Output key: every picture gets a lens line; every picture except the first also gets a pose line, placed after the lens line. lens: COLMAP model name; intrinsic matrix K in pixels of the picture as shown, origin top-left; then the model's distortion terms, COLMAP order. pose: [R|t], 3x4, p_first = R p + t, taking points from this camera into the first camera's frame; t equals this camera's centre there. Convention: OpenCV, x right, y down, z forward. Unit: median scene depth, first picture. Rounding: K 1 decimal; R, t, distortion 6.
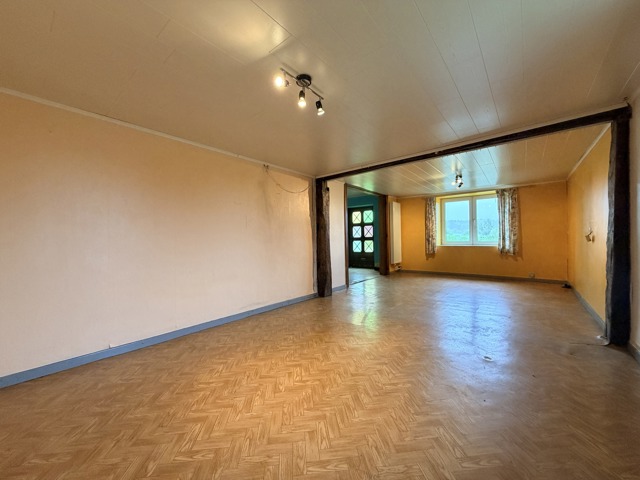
lens RADIAL K [[255.1, 0, 318.0], [0, 255.1, 240.0], [0, 0, 1]] dist [-0.001301, 0.000045]
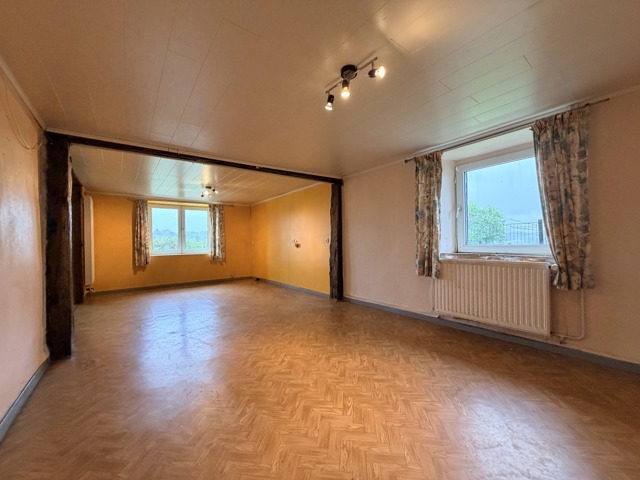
lens RADIAL K [[255.1, 0, 318.0], [0, 255.1, 240.0], [0, 0, 1]] dist [-0.001301, 0.000045]
pose [[0.221545, 0.019112, 0.974963, -0.383360], [0.021564, 0.999467, -0.024493, 0.001793], [-0.974912, 0.026450, 0.221015, 0.363448]]
